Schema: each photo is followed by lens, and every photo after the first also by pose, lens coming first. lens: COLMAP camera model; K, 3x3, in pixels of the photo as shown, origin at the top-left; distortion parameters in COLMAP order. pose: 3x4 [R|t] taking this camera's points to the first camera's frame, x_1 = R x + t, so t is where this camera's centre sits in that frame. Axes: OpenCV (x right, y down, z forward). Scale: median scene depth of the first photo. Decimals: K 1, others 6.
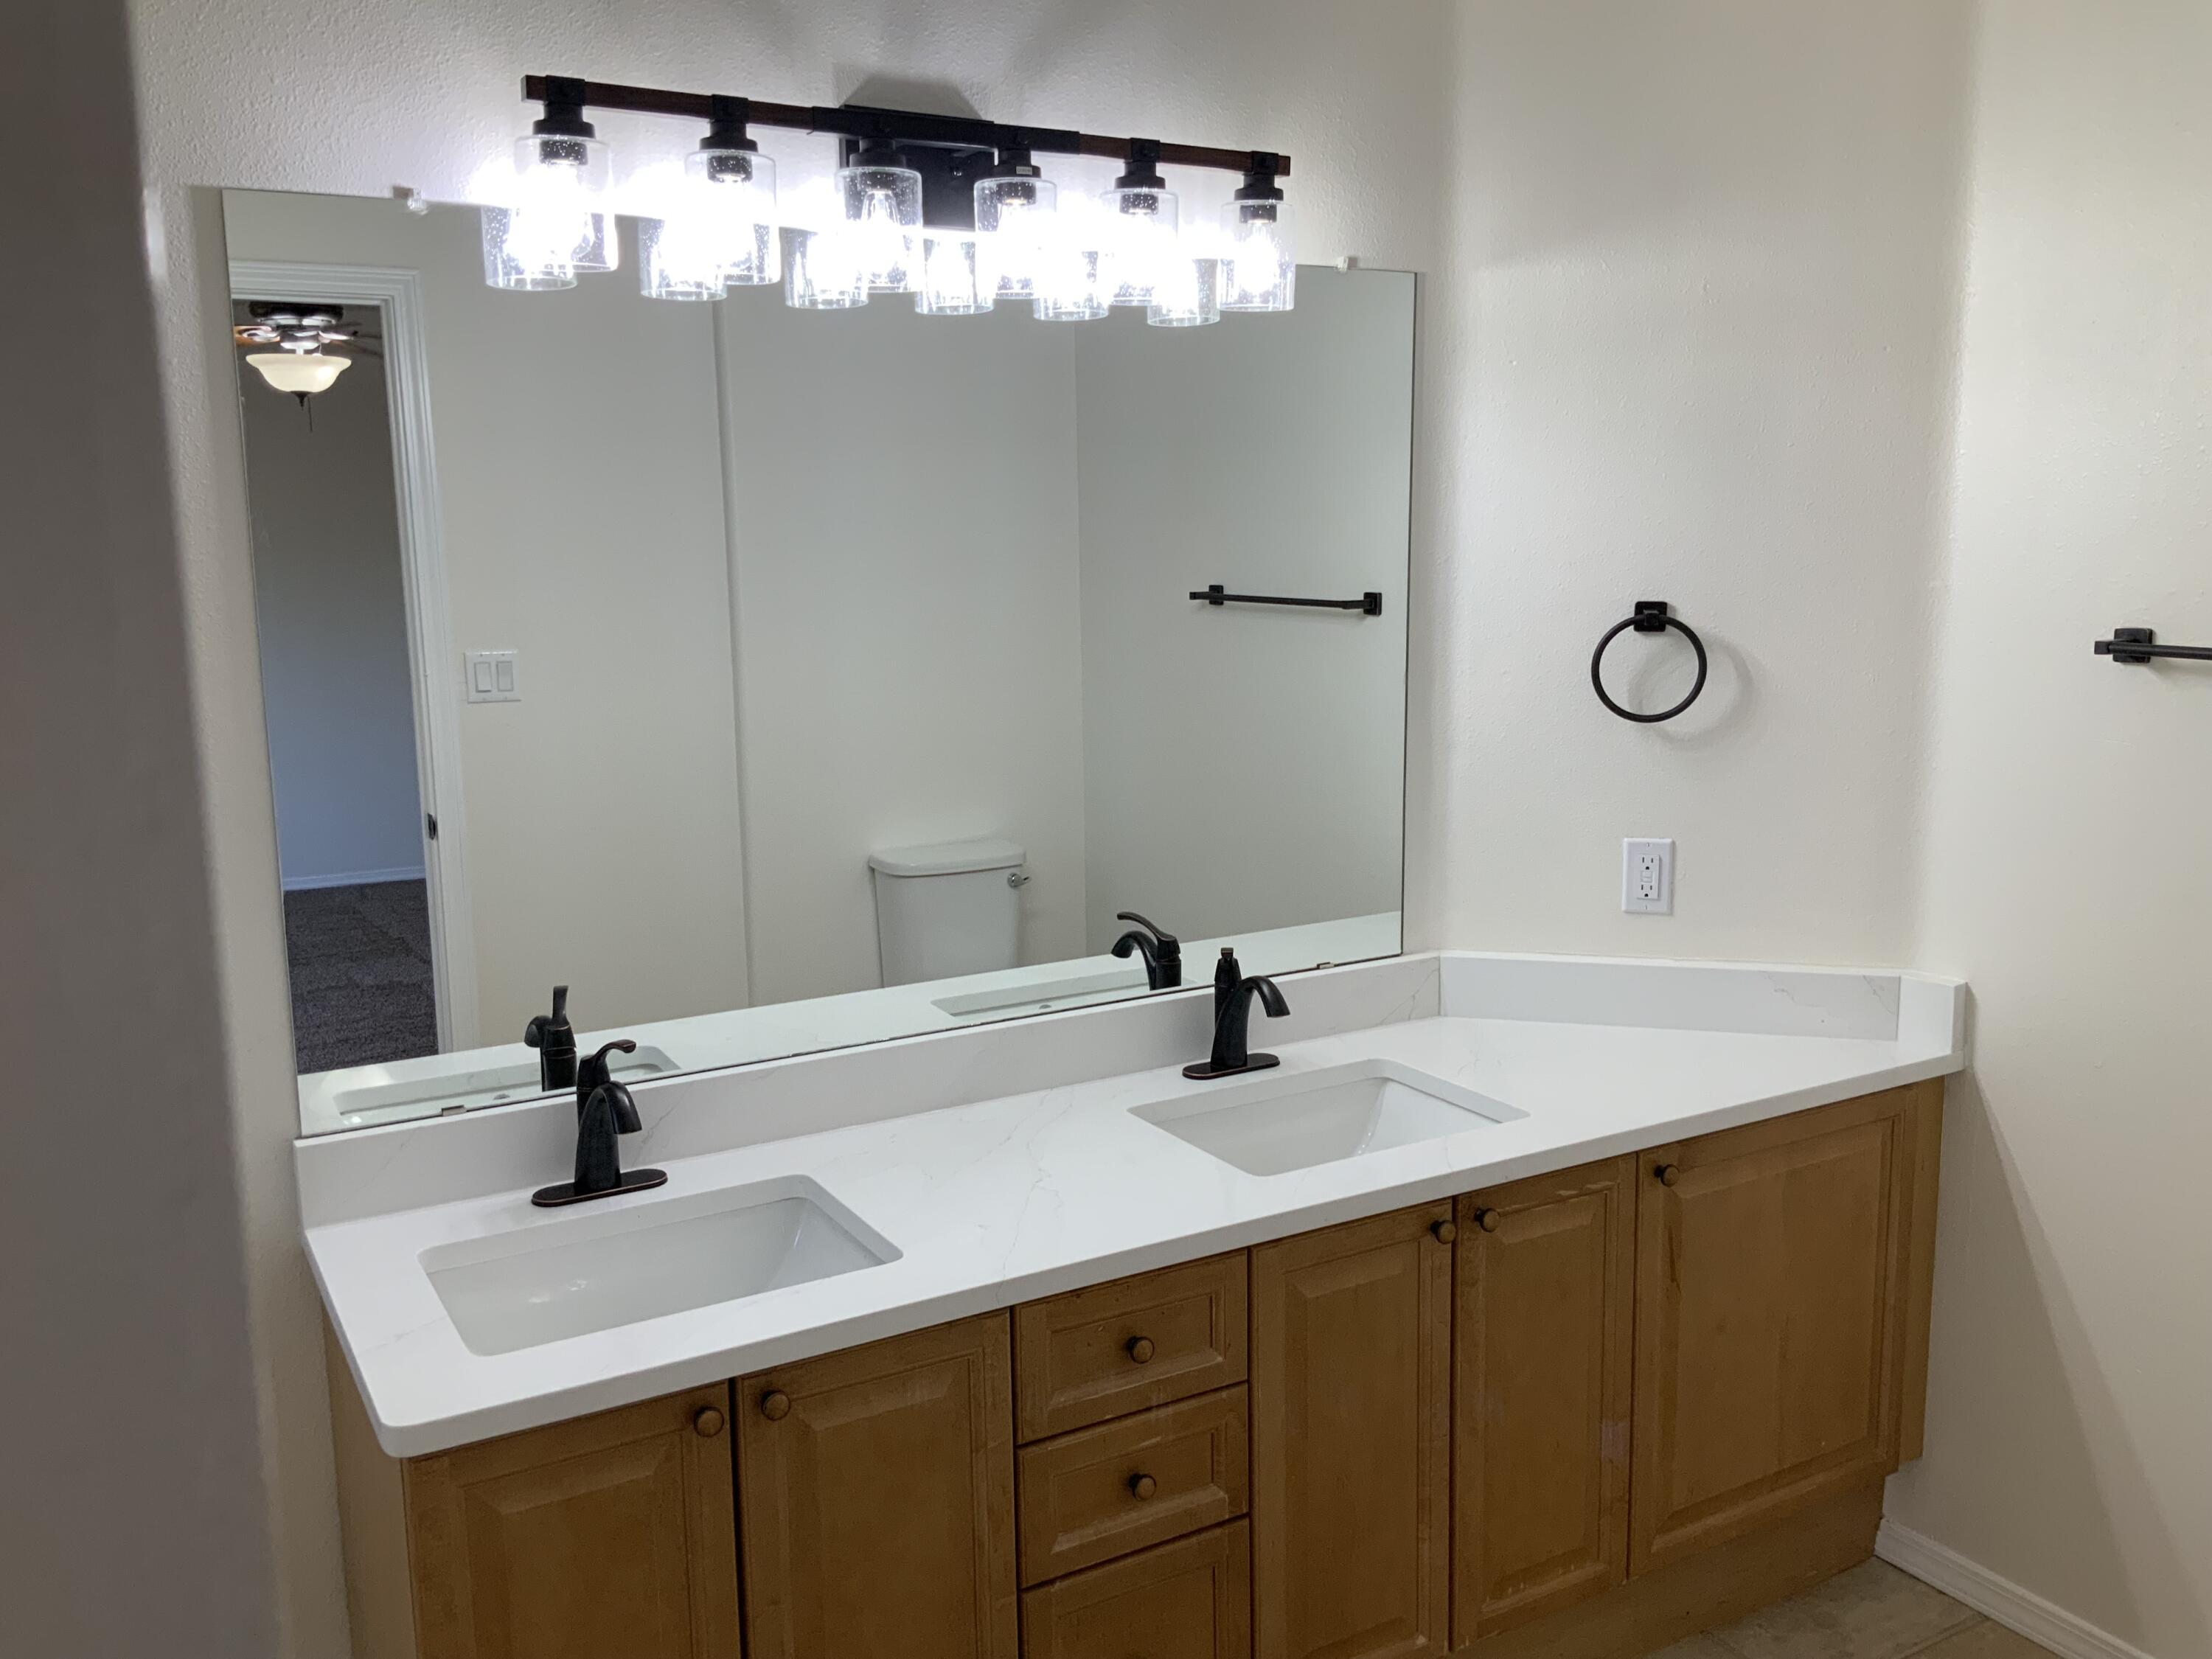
lens RADIAL K [[1821.7, 0, 1091.2], [0, 1821.7, 829.3], [0, 0, 1]] dist [0.067442, -0.125672]
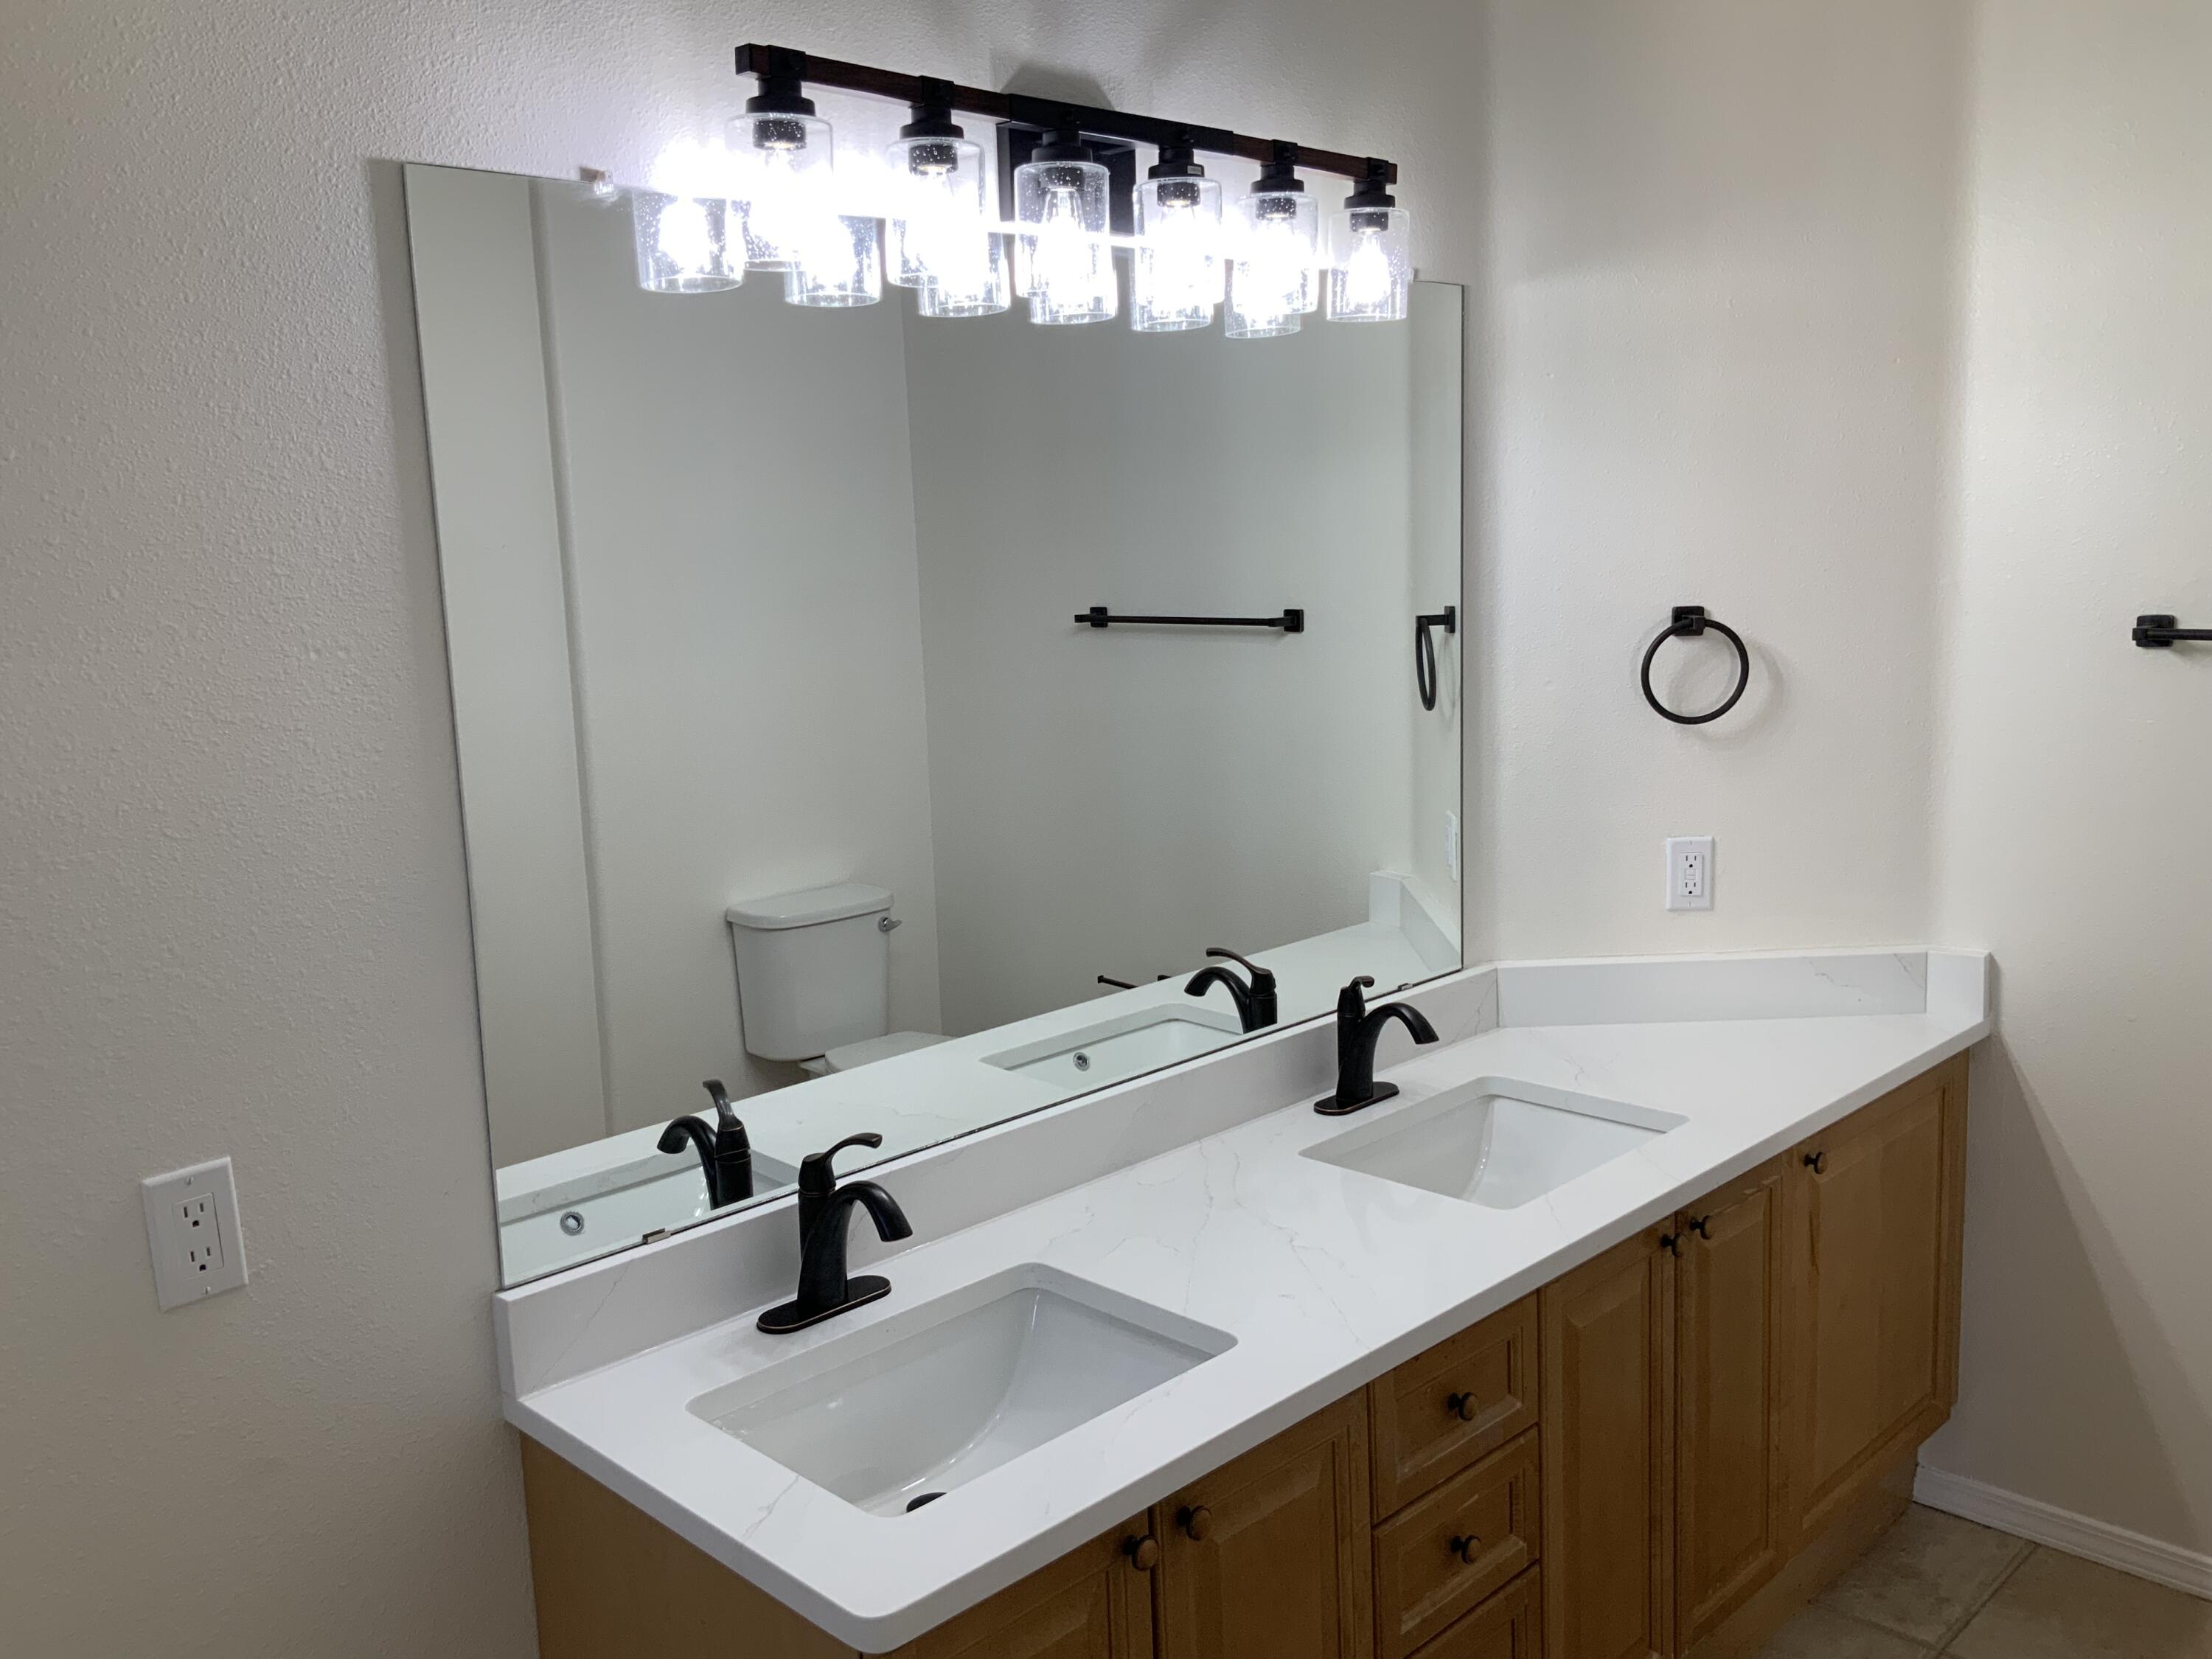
lens RADIAL K [[1821.7, 0, 1100.7], [0, 1821.7, 829.2], [0, 0, 1]] dist [0.067442, -0.125672]
pose [[0.968487, -0.061784, 0.241278, -0.308309], [0.064943, 0.997876, -0.005155, -0.018050], [-0.240447, 0.020661, 0.970442, 0.096890]]
